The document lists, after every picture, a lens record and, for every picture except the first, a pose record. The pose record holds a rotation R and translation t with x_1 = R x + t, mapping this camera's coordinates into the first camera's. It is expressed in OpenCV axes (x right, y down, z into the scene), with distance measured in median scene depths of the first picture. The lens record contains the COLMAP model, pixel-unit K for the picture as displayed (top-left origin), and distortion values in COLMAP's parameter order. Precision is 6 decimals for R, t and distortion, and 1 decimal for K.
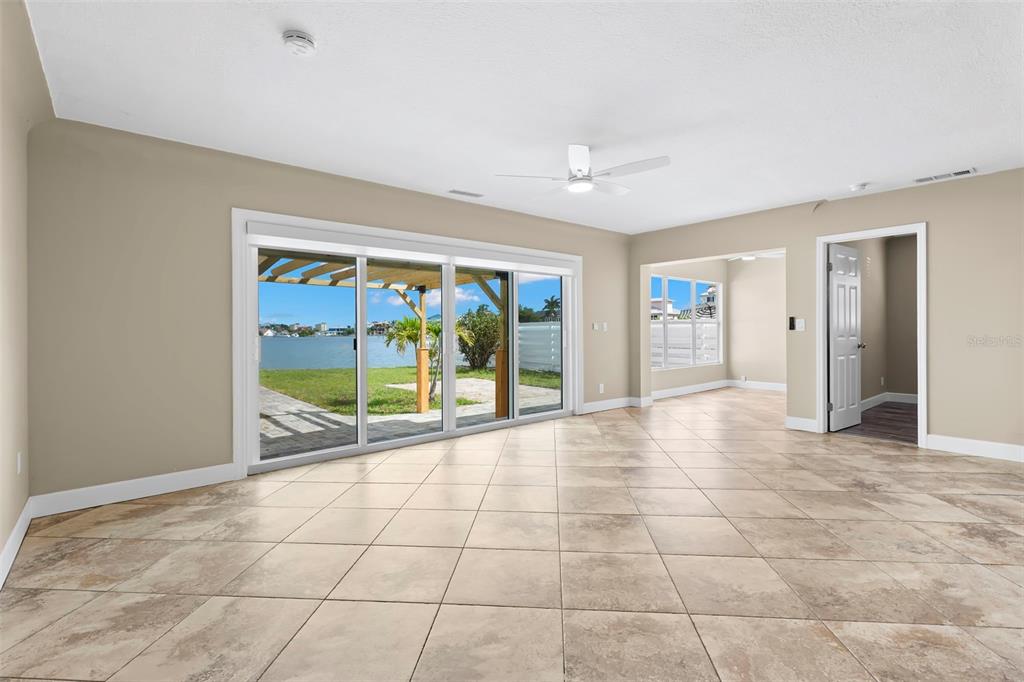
lens RADIAL K [[464.4, 0, 509.7], [0, 464.4, 340.7], [0, 0, 1]] dist [0.001521, -0.000292]
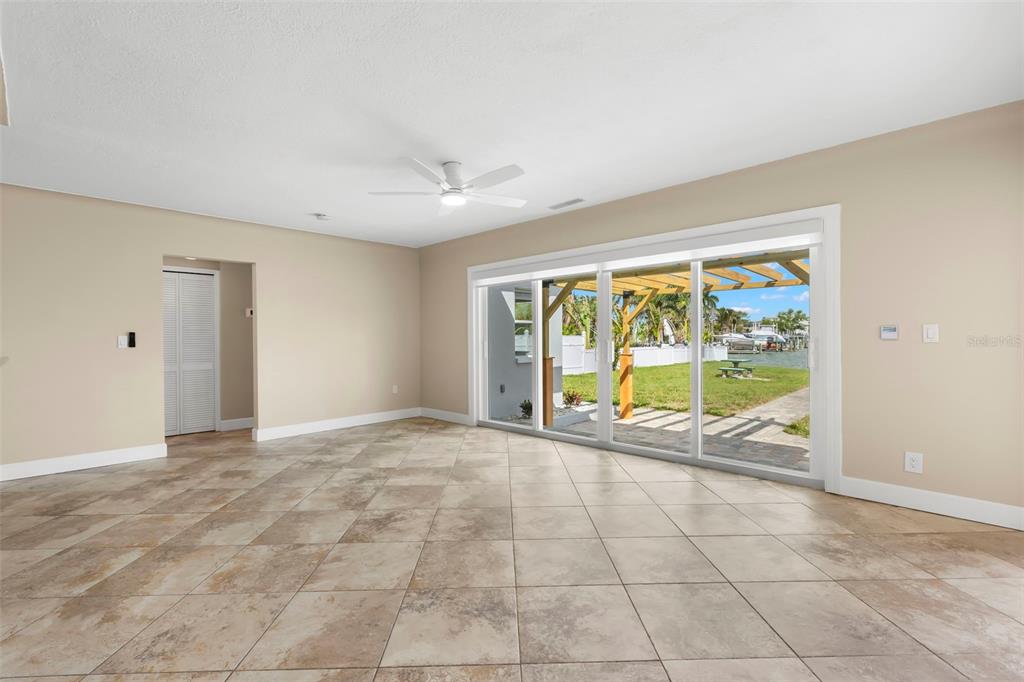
lens RADIAL K [[459.1, 0, 516.4], [0, 459.1, 339.2], [0, 0, 1]] dist [0.005362, 0.000273]
pose [[0.114148, 0.012859, -0.993381, 1.424562], [-0.016569, 0.999802, 0.011038, -0.050542], [0.993326, 0.015199, 0.114338, 1.245926]]
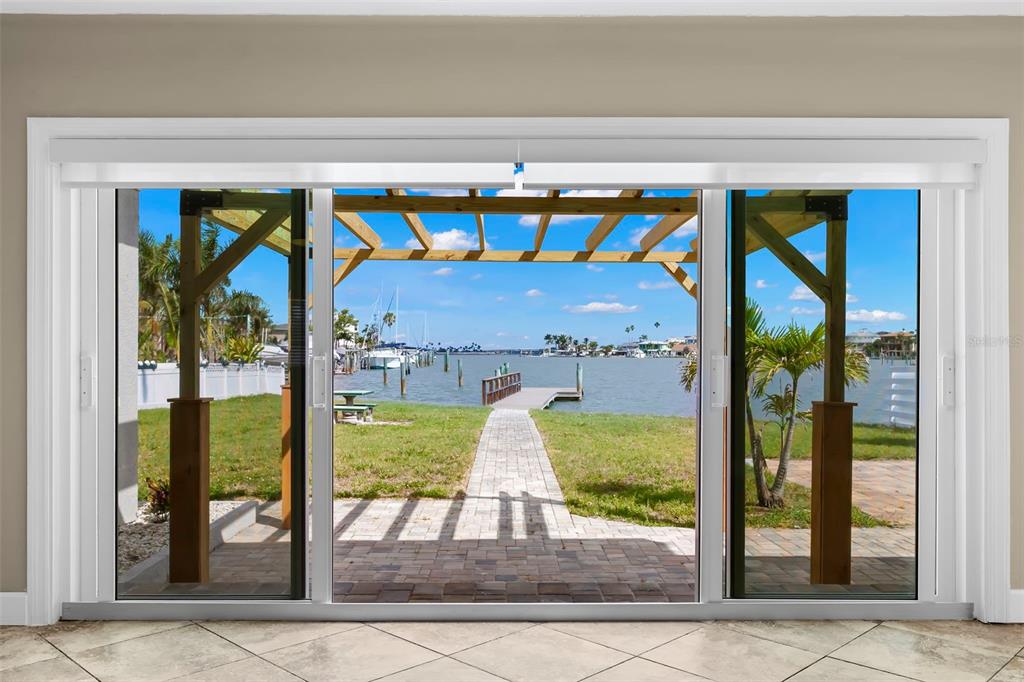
lens RADIAL K [[844.6, 0, 512.4], [0, 844.6, 349.9], [0, 0, 1]] dist [0.012087, 0.000913]
pose [[0.765357, 0.011643, -0.643500, 0.591191], [-0.024128, 0.999653, -0.010611, -0.025630], [0.643153, 0.023648, 0.765372, 0.767710]]
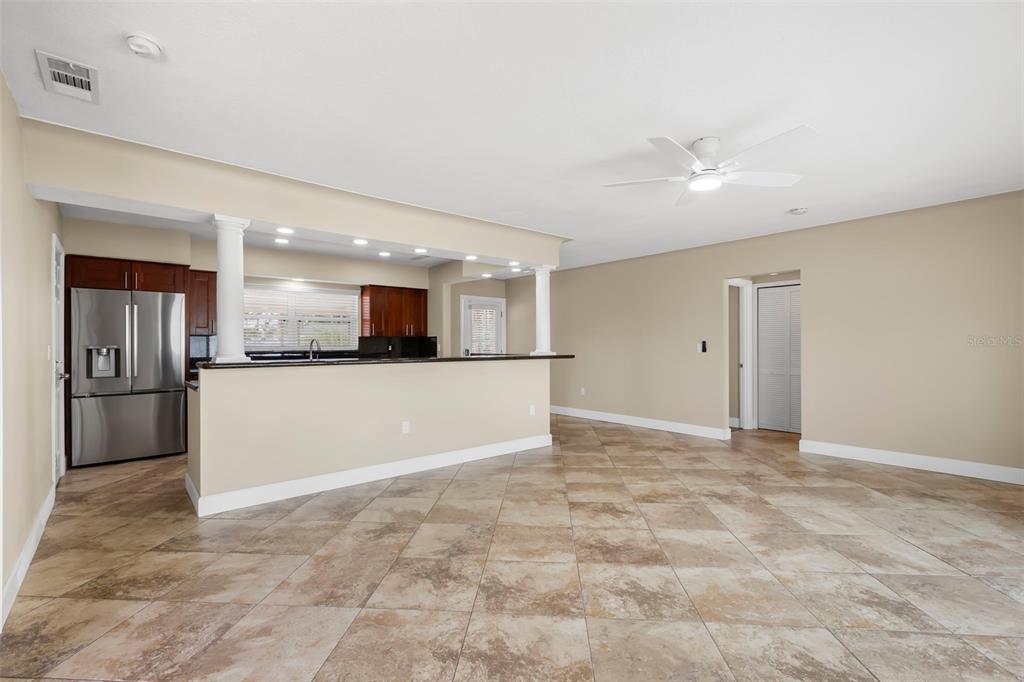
lens RADIAL K [[464.4, 0, 509.7], [0, 464.4, 340.7], [0, 0, 1]] dist [0.001521, -0.000292]
pose [[-0.999878, 0.011690, -0.010339, 0.629682], [0.011534, 0.999821, 0.015002, -0.079275], [0.010513, 0.014881, -0.999834, 2.253217]]
